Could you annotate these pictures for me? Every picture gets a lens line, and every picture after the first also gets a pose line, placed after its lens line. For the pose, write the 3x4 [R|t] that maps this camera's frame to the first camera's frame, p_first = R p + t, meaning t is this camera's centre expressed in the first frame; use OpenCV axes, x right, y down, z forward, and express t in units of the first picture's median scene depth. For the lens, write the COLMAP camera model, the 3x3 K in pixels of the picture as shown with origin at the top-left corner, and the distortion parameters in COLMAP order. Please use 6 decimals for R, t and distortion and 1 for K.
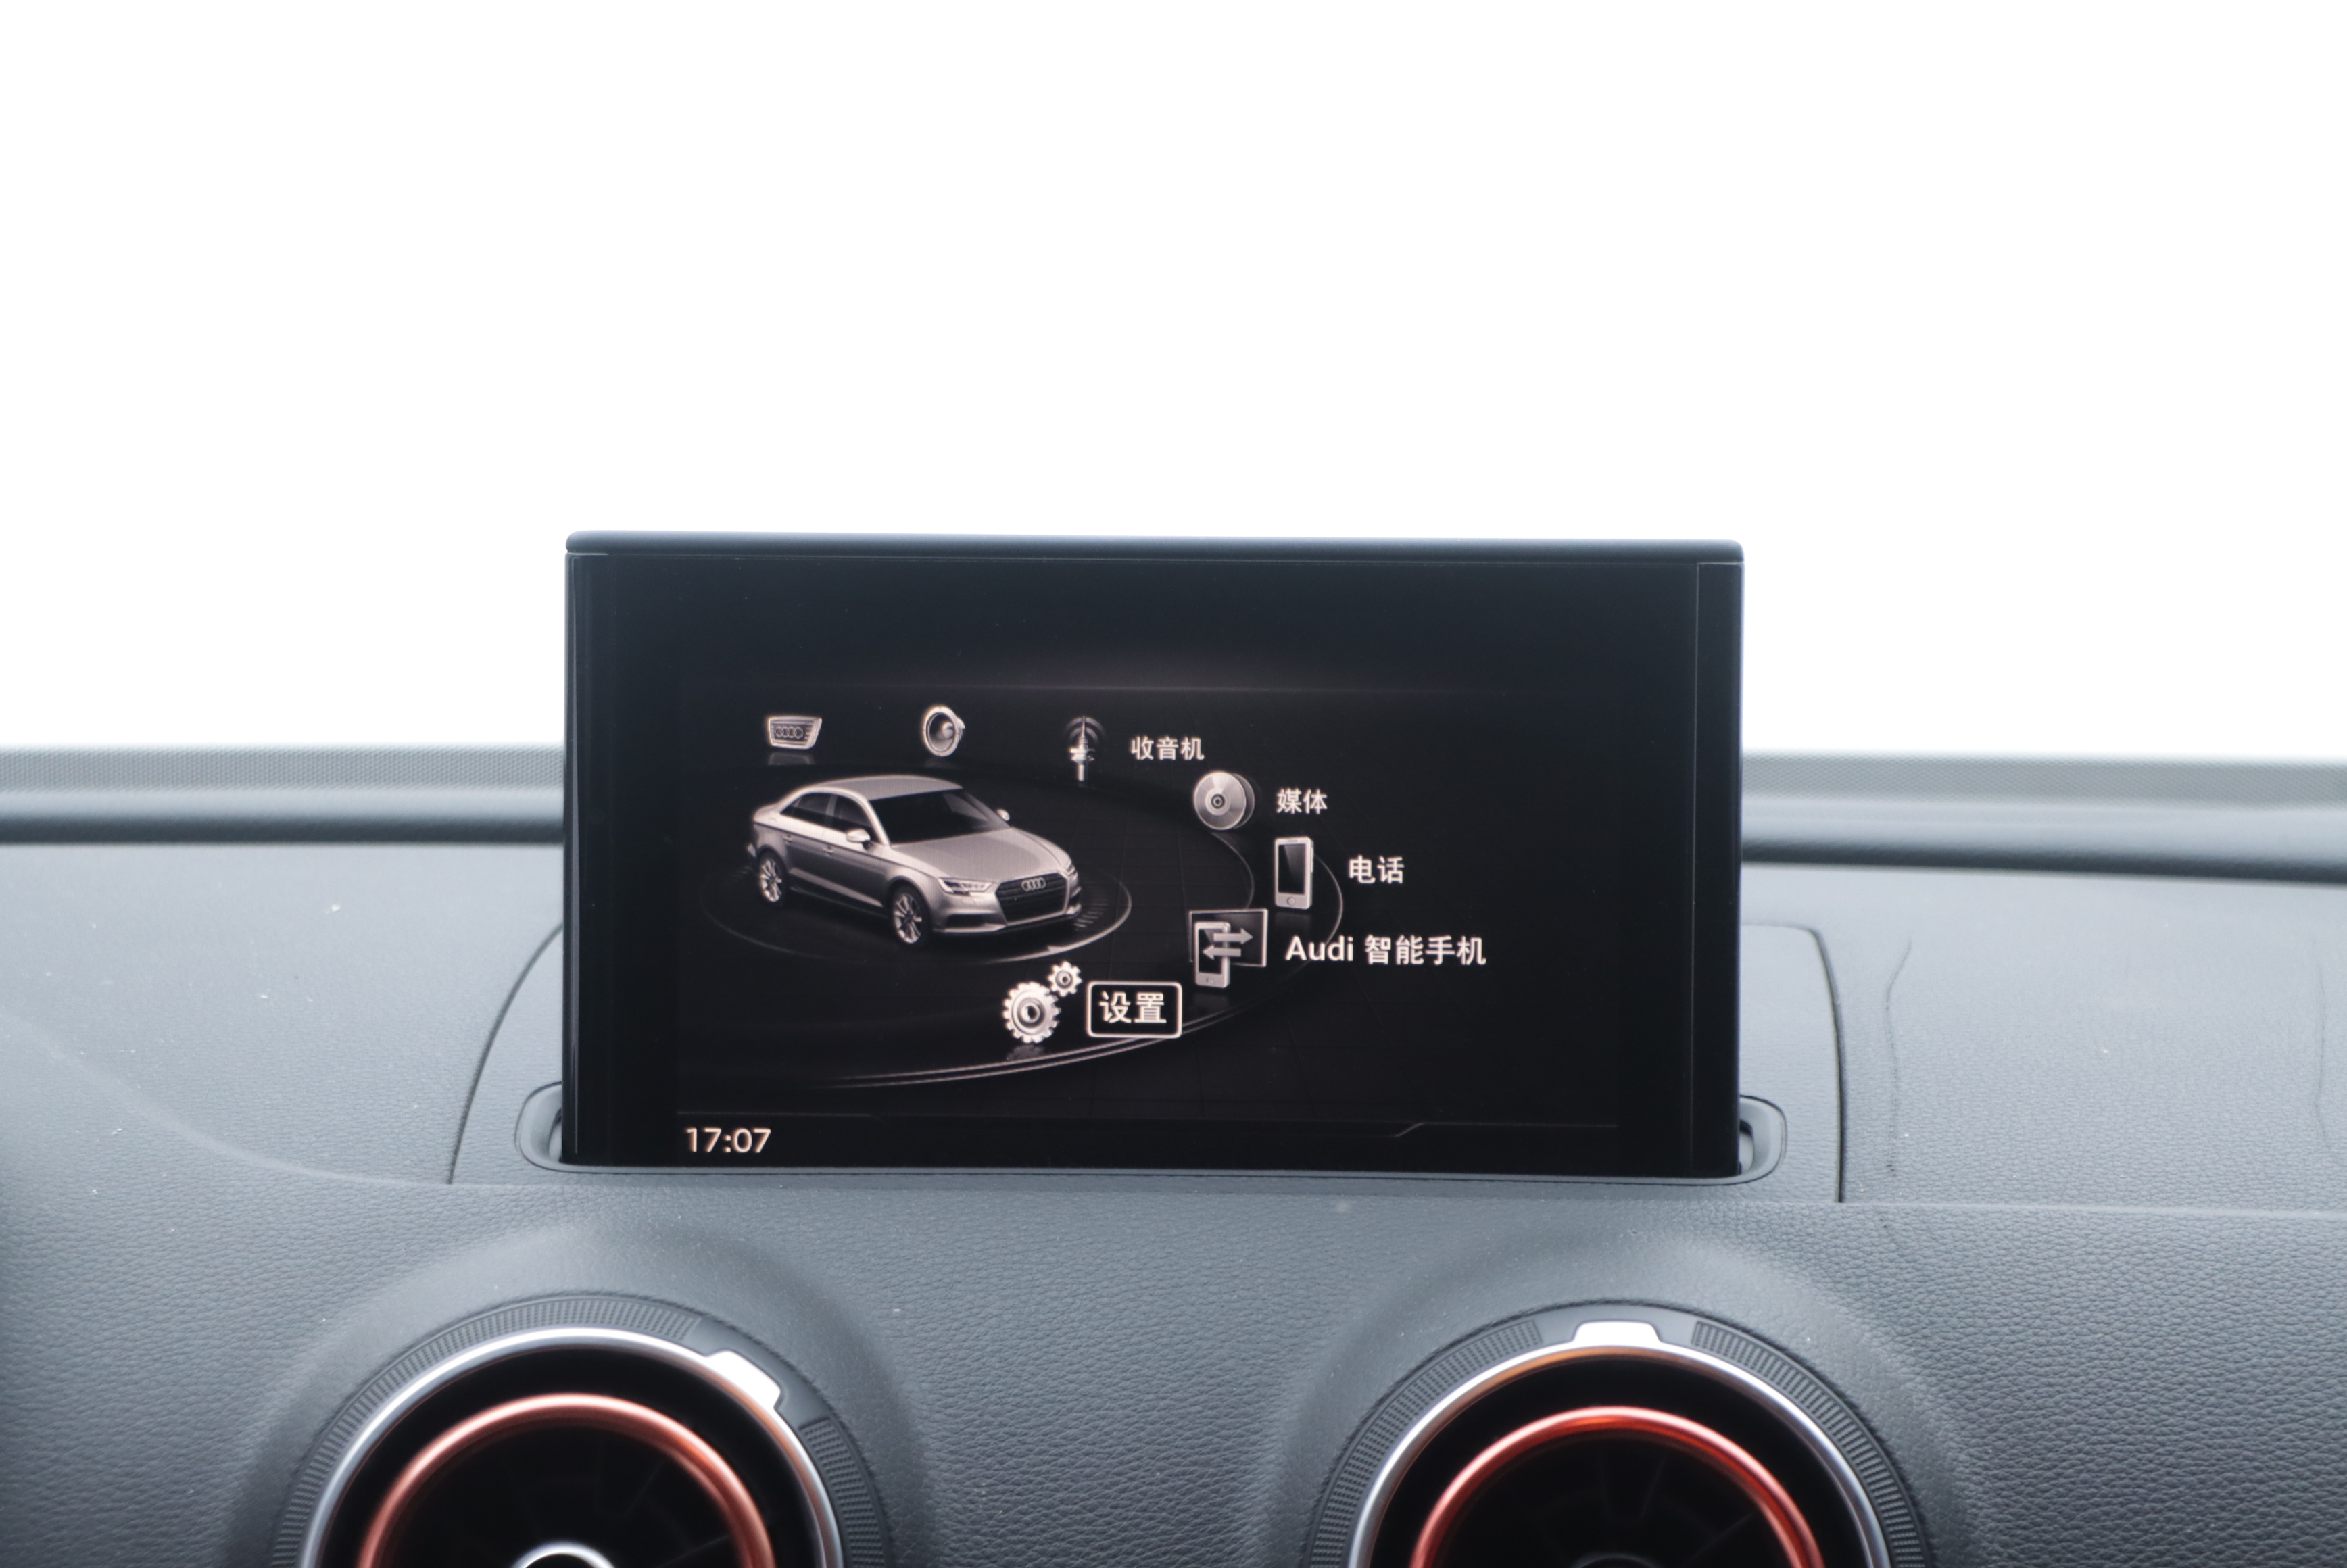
lens RADIAL K [[7311.9, 0, 1175.6], [0, 7311.9, 799.0], [0, 0, 1]] dist [0.454270, 0.000000]
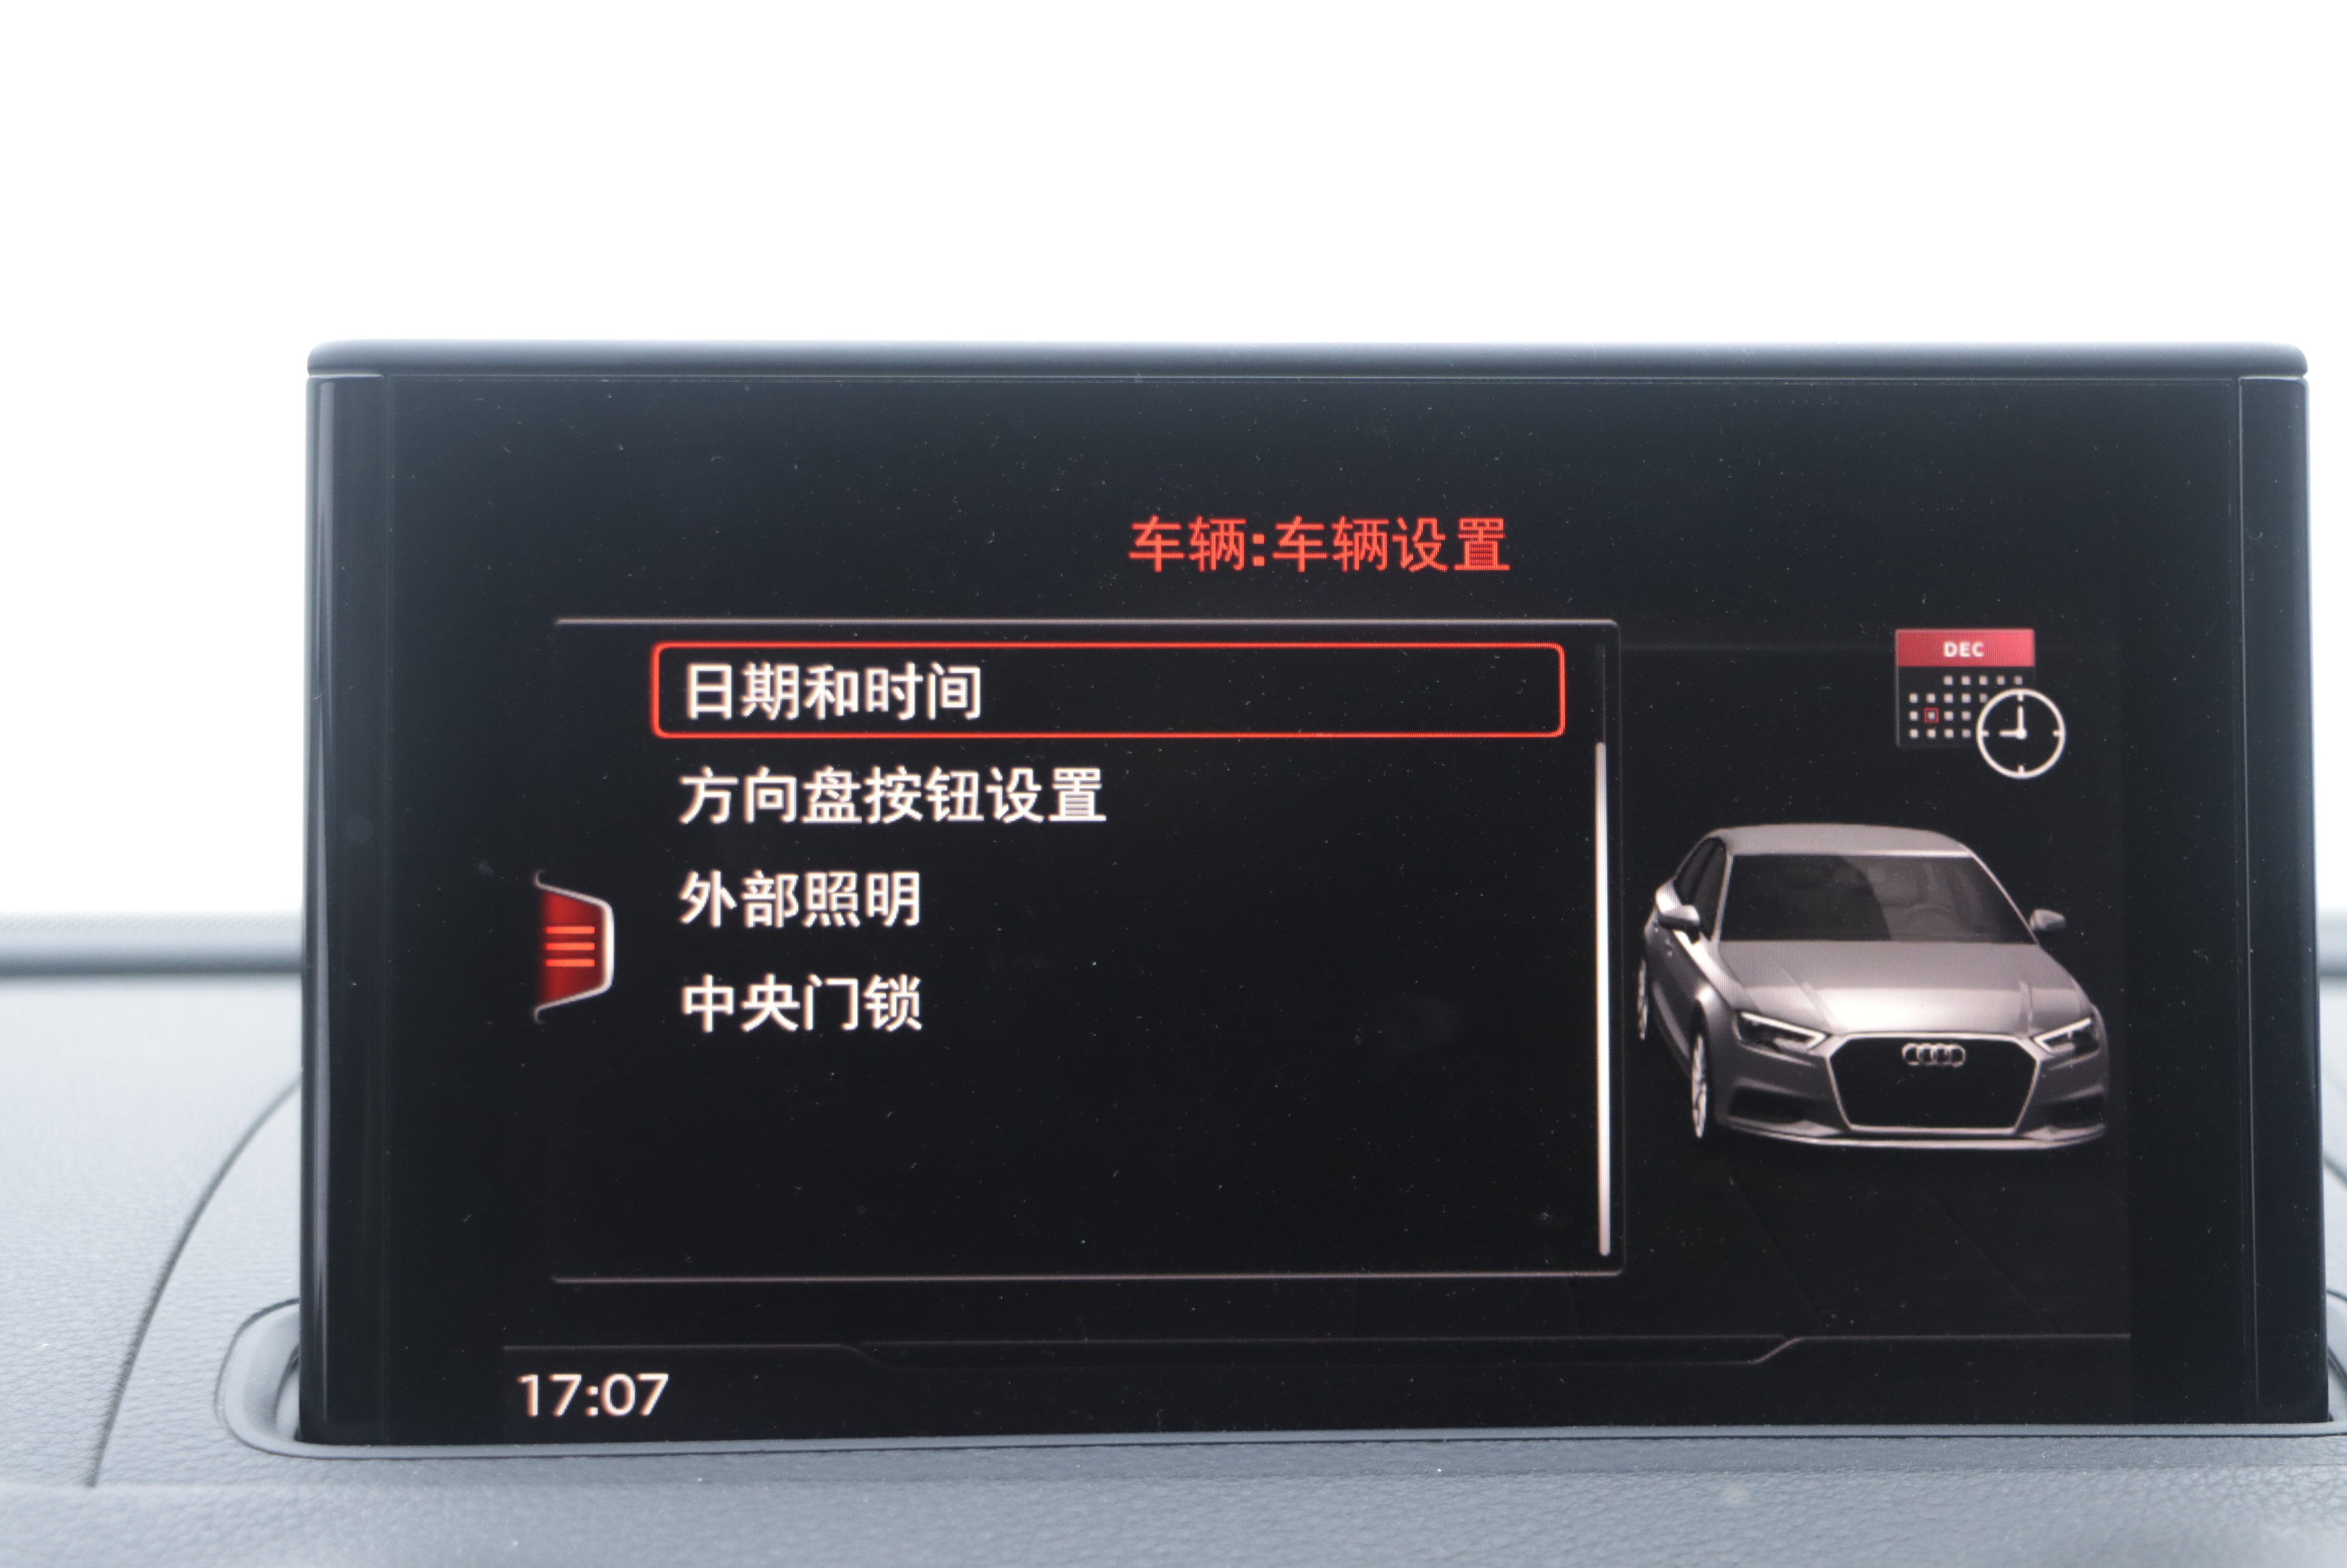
lens RADIAL K [[4340.5, 0, 1131.3], [0, 4340.5, 754.9], [0, 0, 1]] dist [0.011605, 0.000000]
pose [[0.994347, -0.006438, 0.105987, -0.054955], [0.015900, 0.995934, -0.088672, 0.027604], [-0.104985, 0.089856, 0.990406, 0.657166]]
